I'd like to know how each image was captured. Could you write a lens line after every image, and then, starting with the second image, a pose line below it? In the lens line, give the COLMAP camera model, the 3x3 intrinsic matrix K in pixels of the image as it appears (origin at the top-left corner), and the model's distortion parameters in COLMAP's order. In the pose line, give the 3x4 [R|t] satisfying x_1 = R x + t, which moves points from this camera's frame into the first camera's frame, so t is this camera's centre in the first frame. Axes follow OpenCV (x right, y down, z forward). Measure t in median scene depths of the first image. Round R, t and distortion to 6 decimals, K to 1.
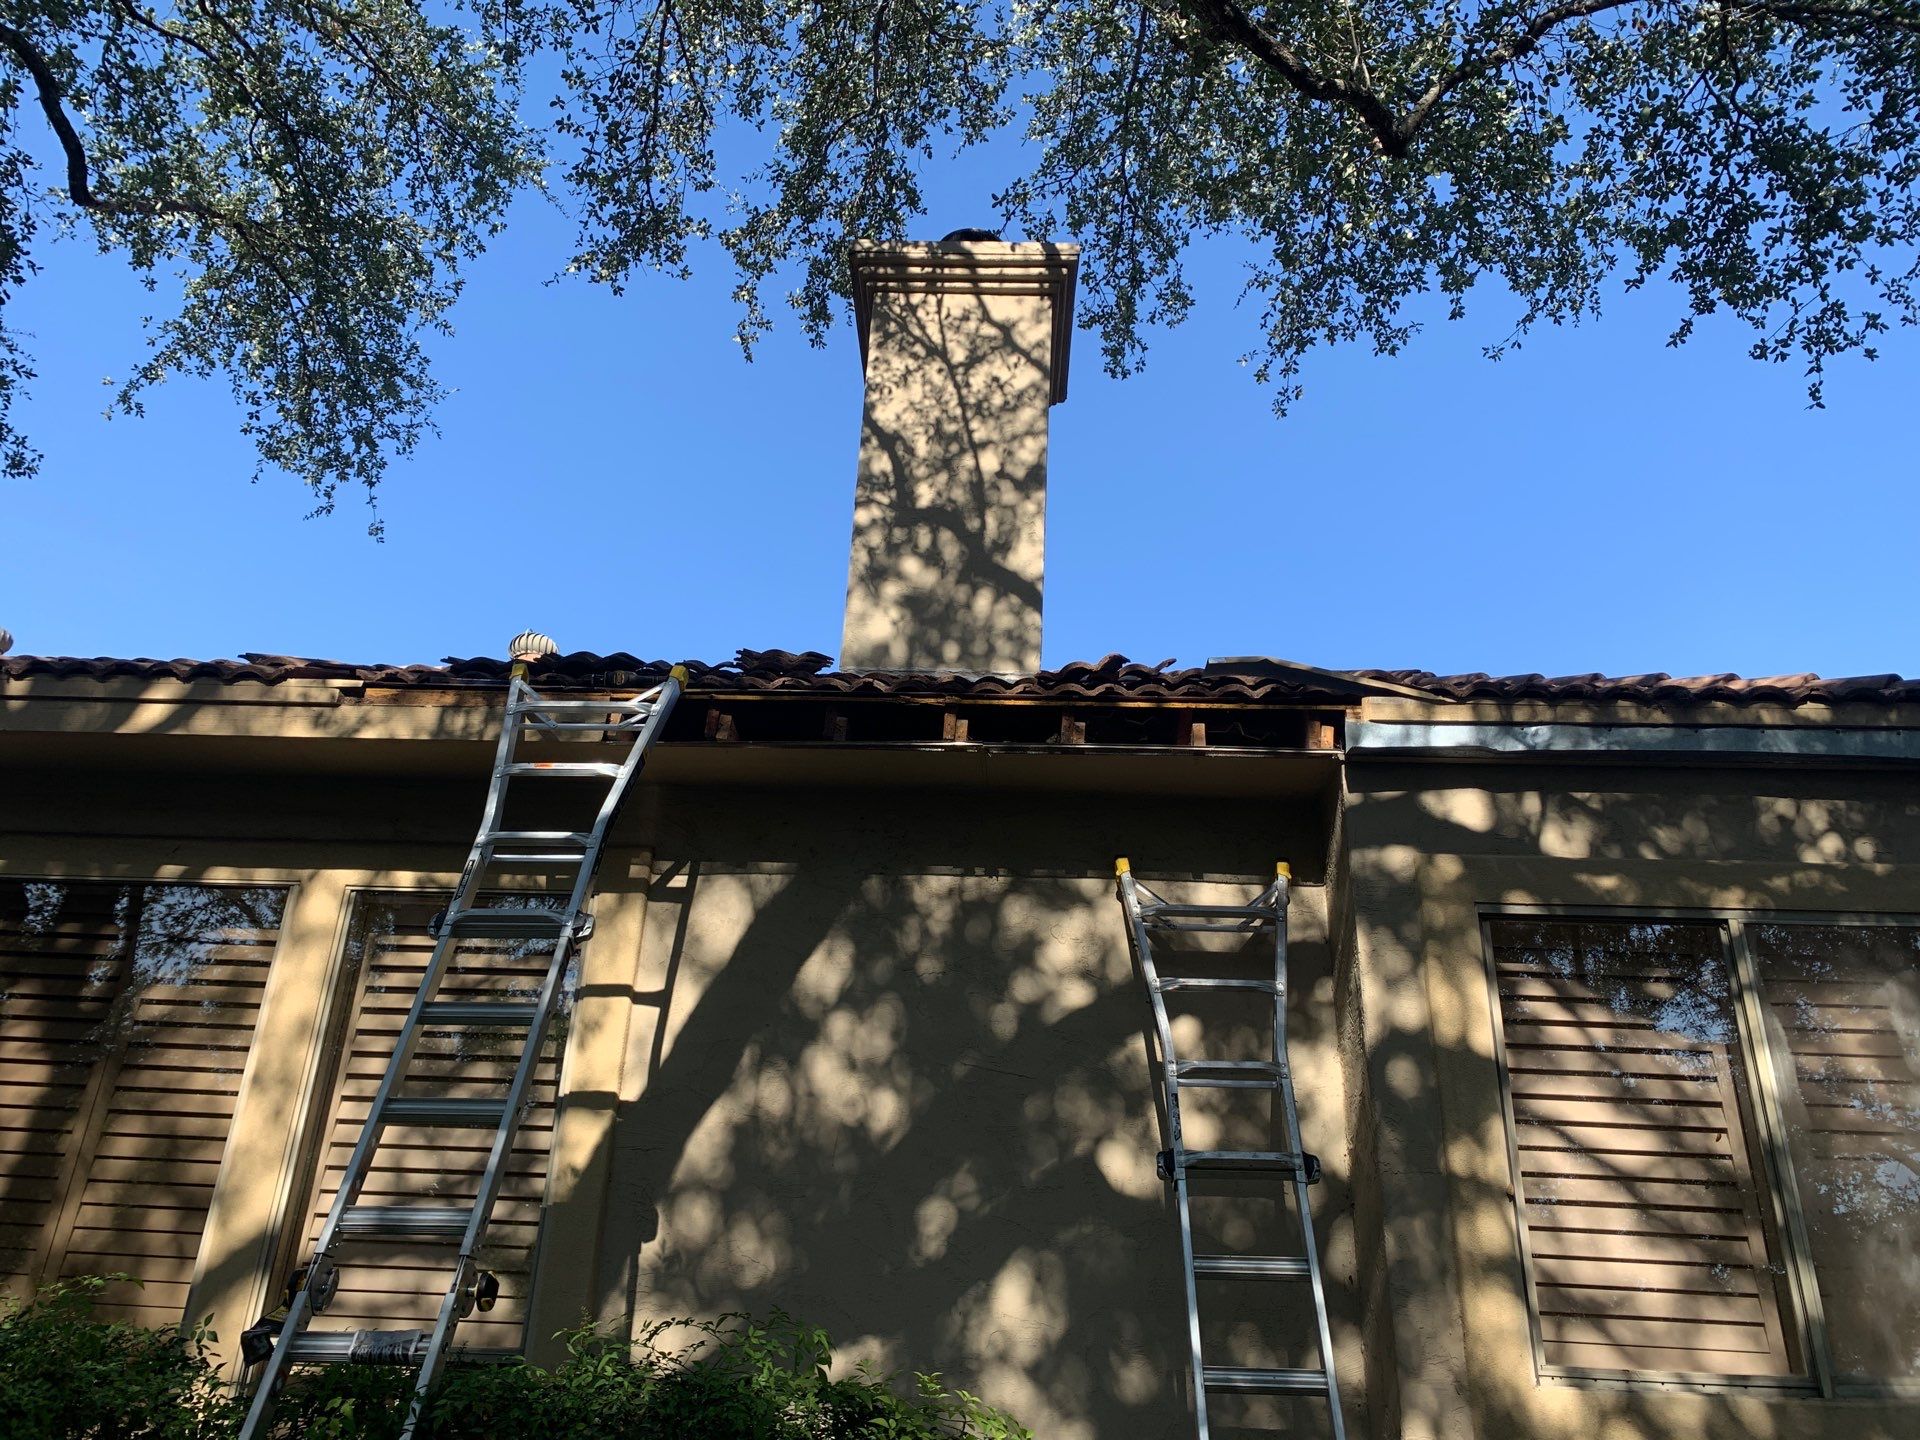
lens RADIAL K [[1424.8, 0, 887.9], [0, 1424.8, 709.9], [0, 0, 1]] dist [0.010494, 0.006288]
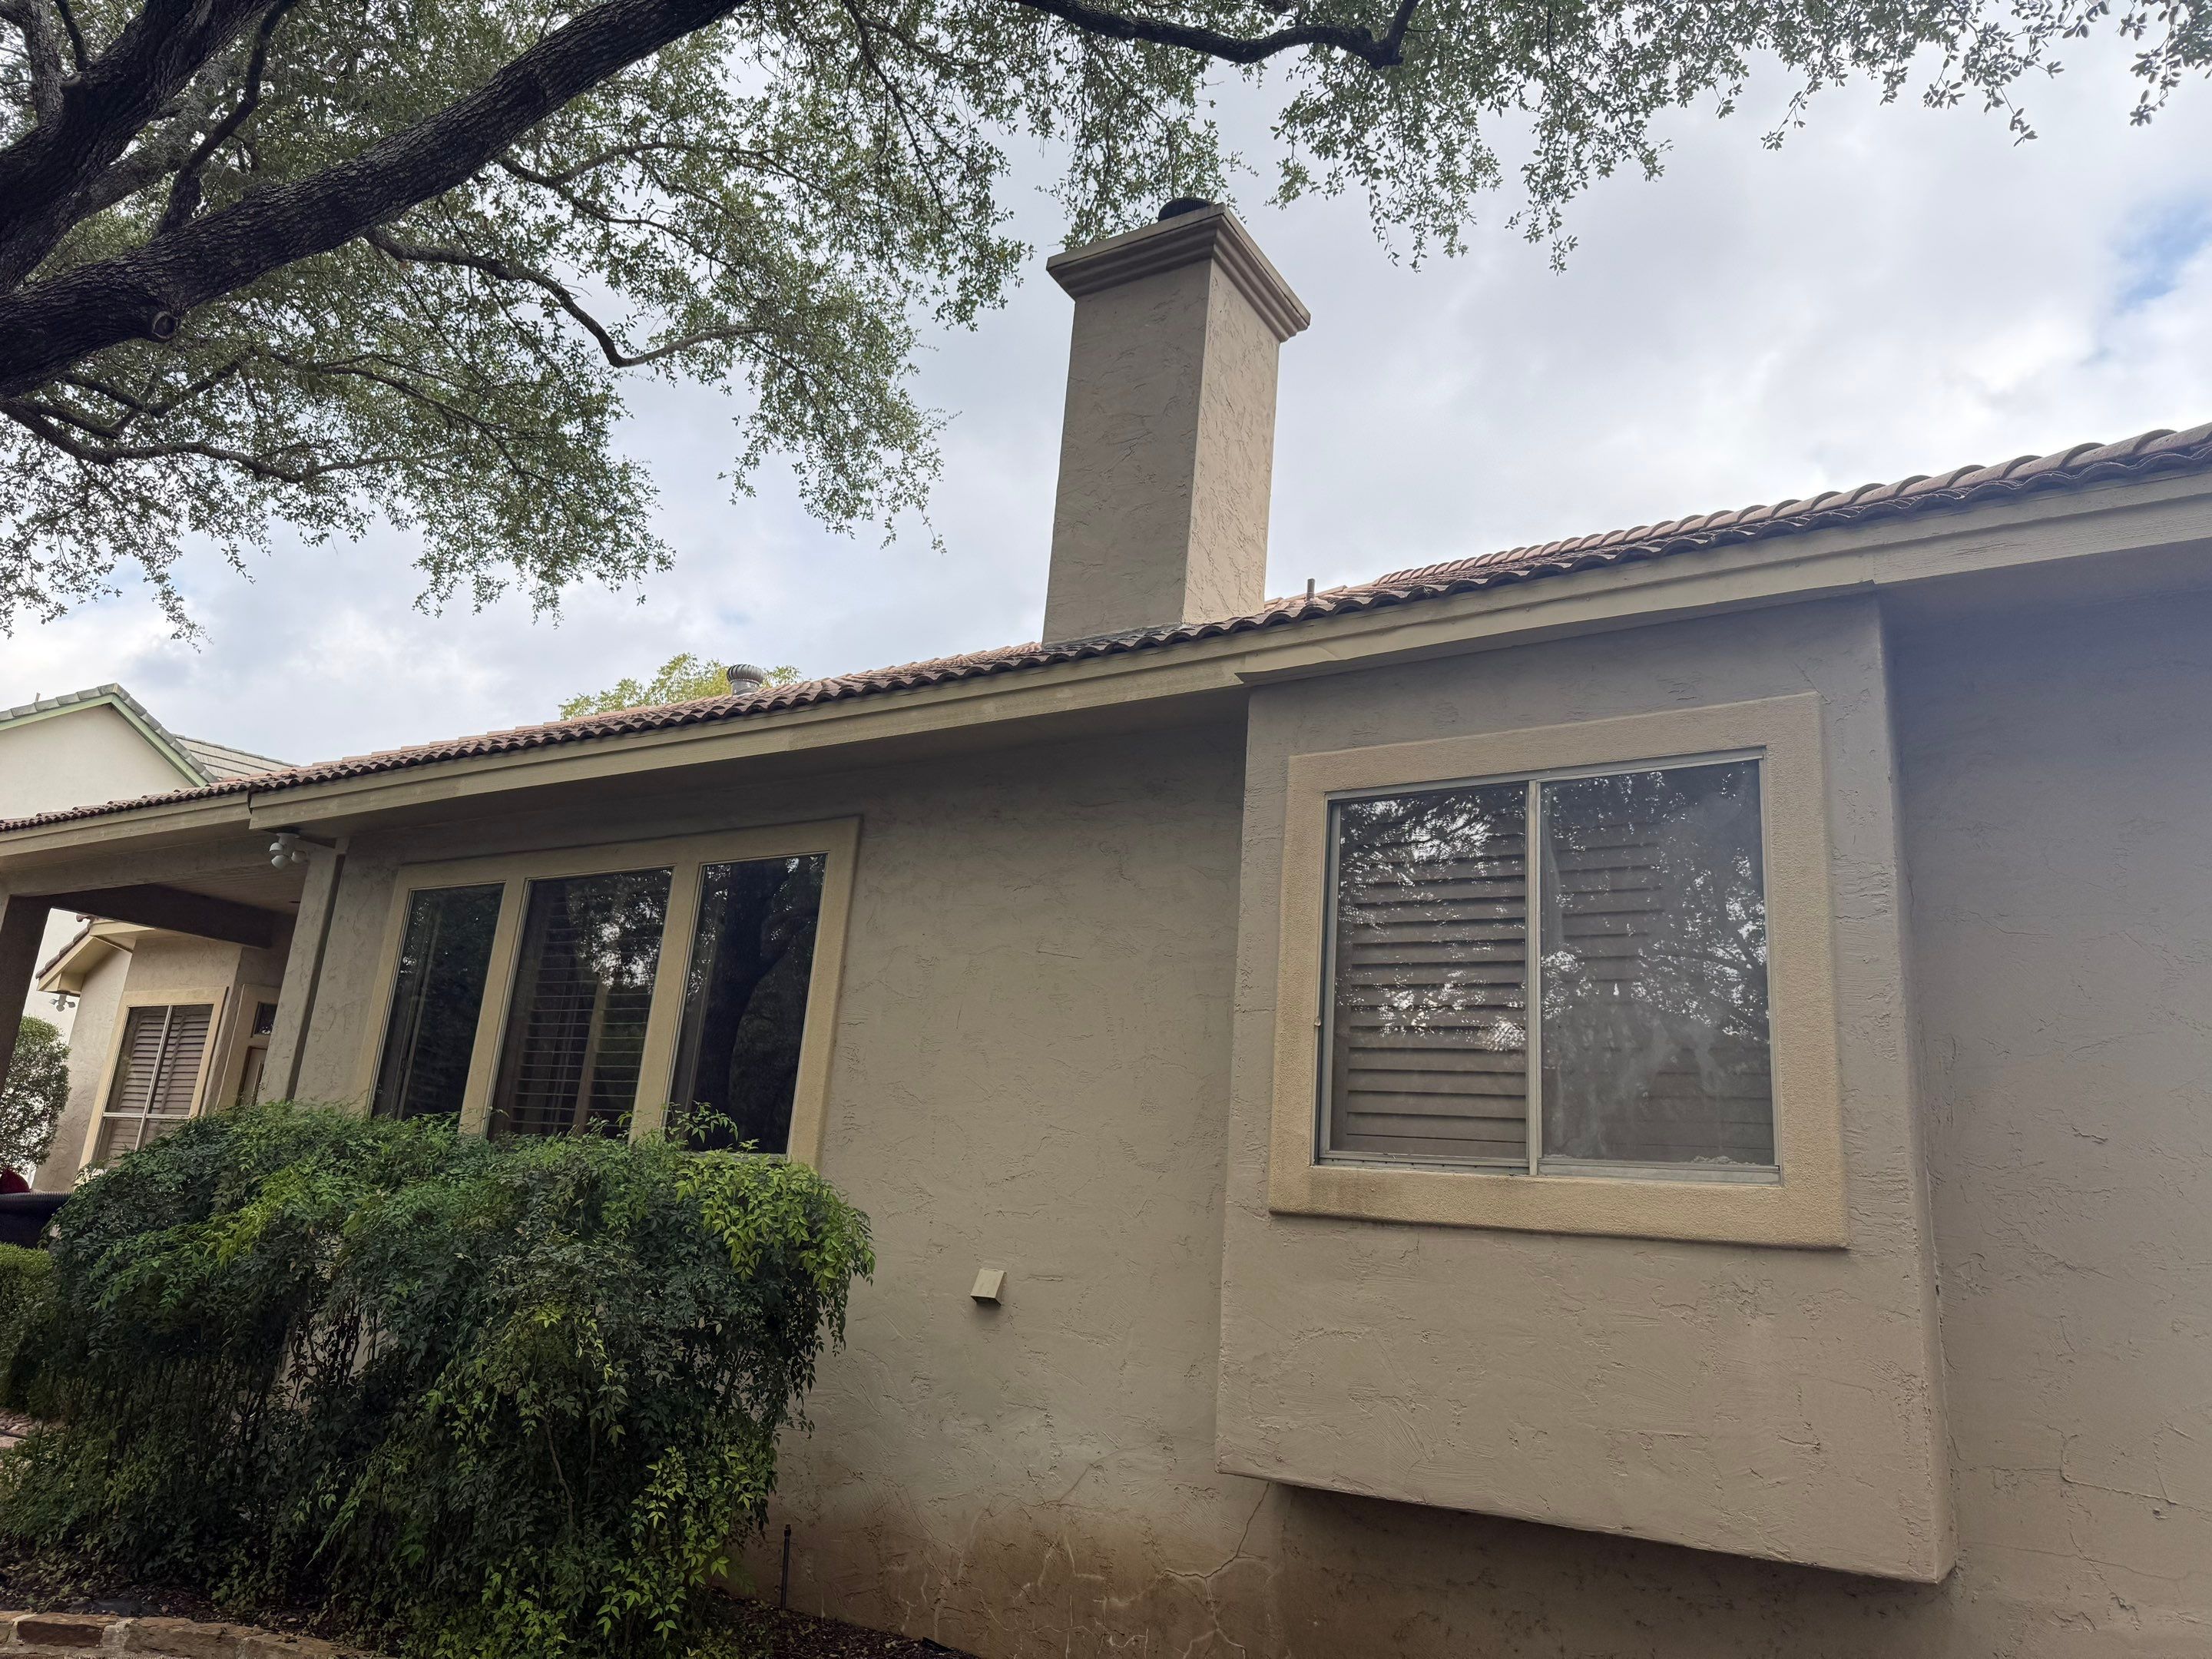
lens RADIAL K [[1498.0, 0, 1106.0], [0, 1498.0, 829.5], [0, 0, 1]] dist [-0.008024, -0.003363]
pose [[0.878917, -0.113158, -0.463357, 0.409547], [0.179288, 0.978588, 0.101098, 0.005648], [0.441996, -0.171932, 0.880386, -0.089183]]
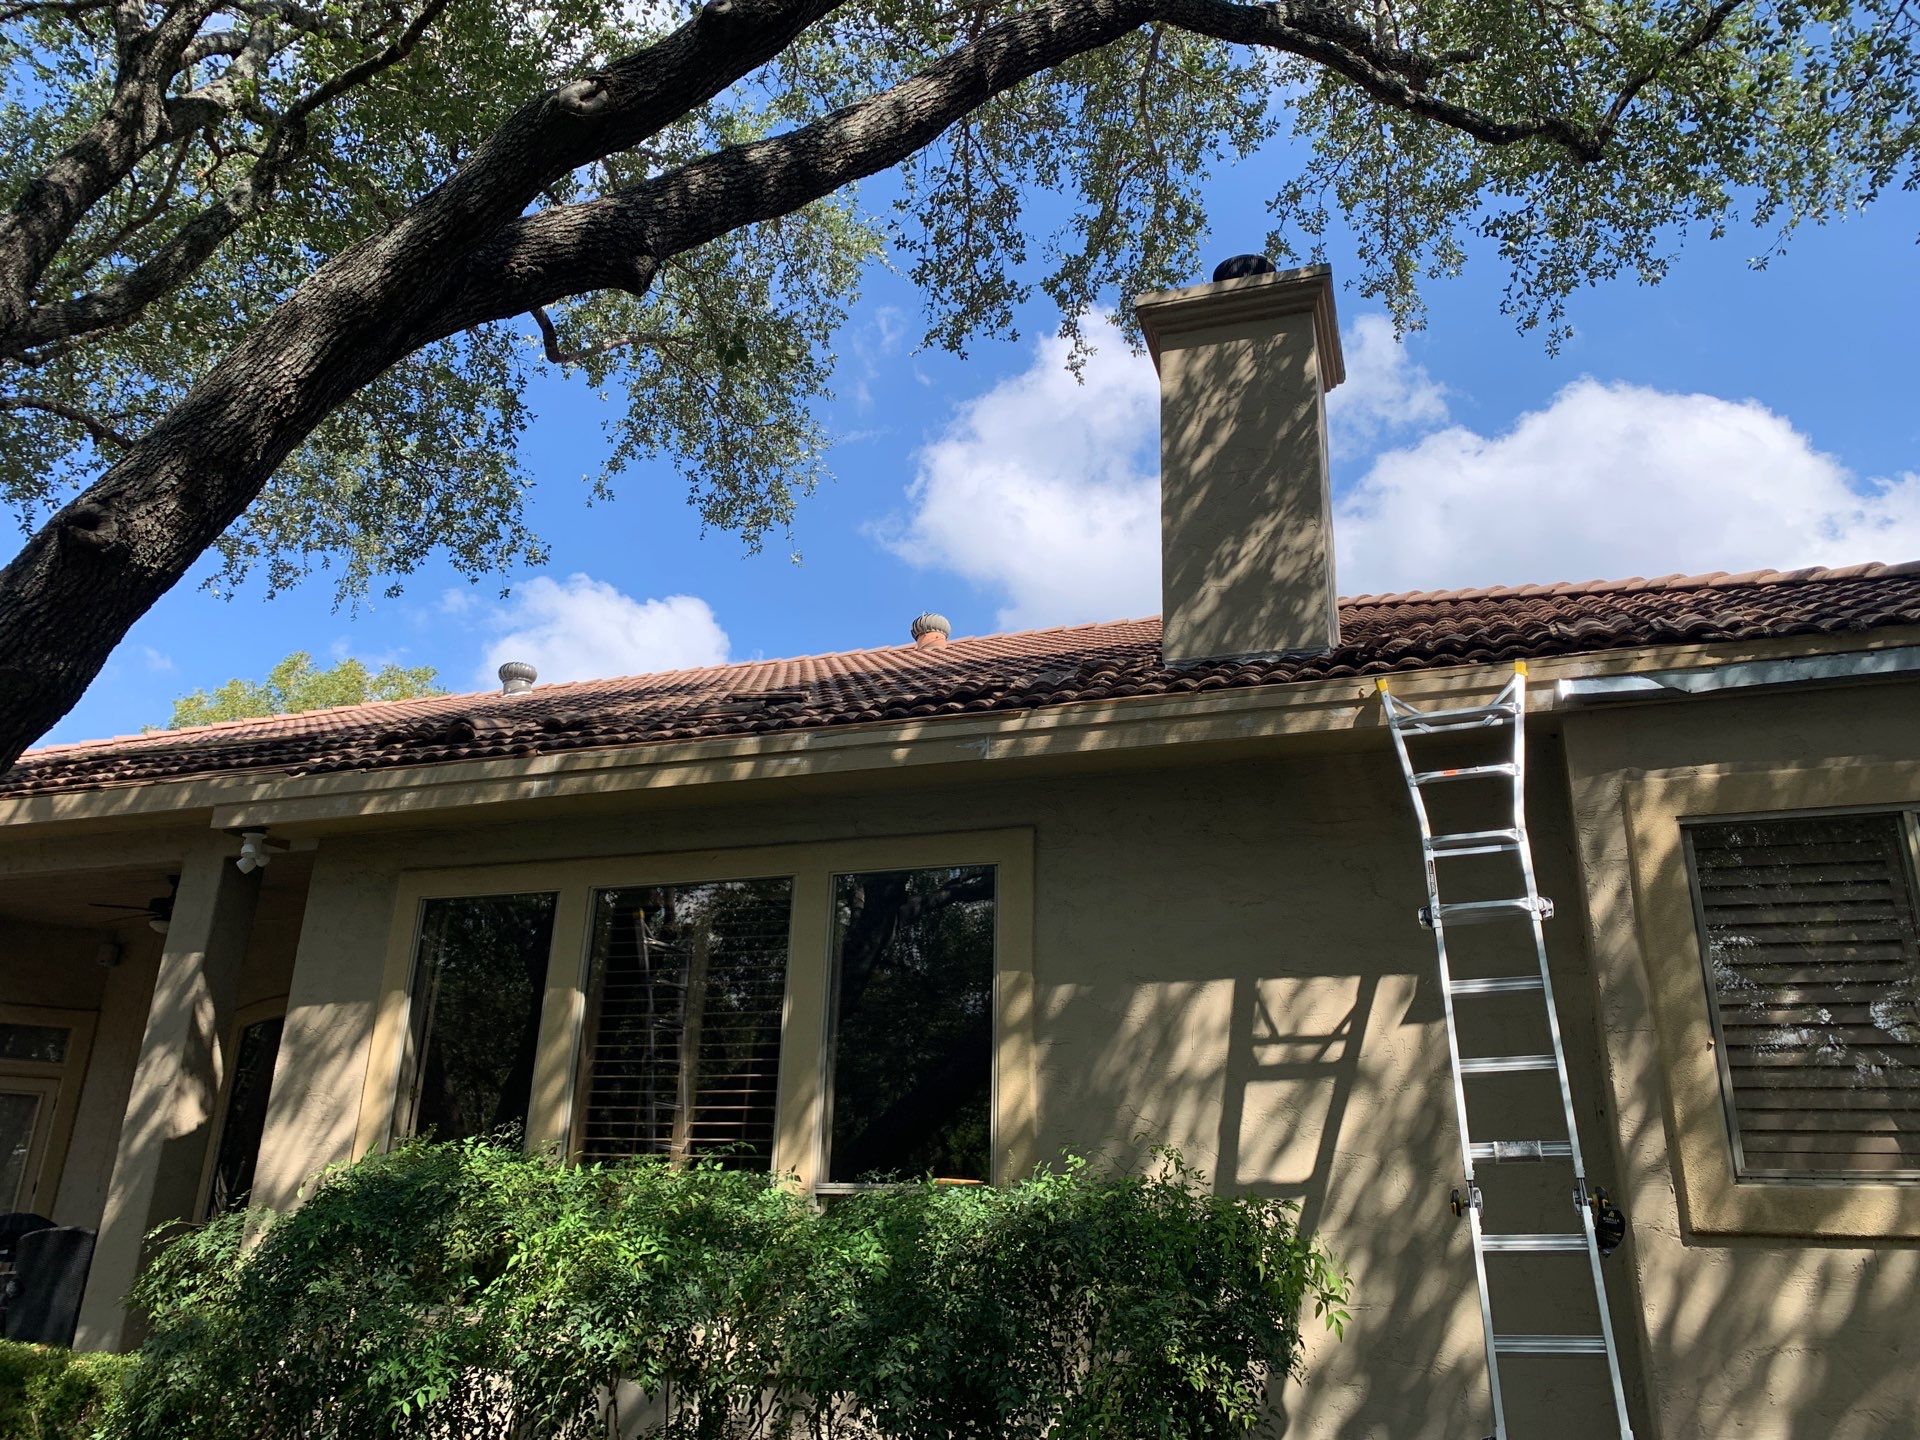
lens RADIAL K [[1352.0, 0, 960.0], [0, 1352.0, 720.0], [0, 0, 1]] dist [0.004358, -0.009010]
pose [[0.964991, -0.120600, -0.232913, 0.039514], [0.137783, 0.988709, 0.058910, -0.049827], [0.223179, -0.088939, 0.970712, -0.140162]]
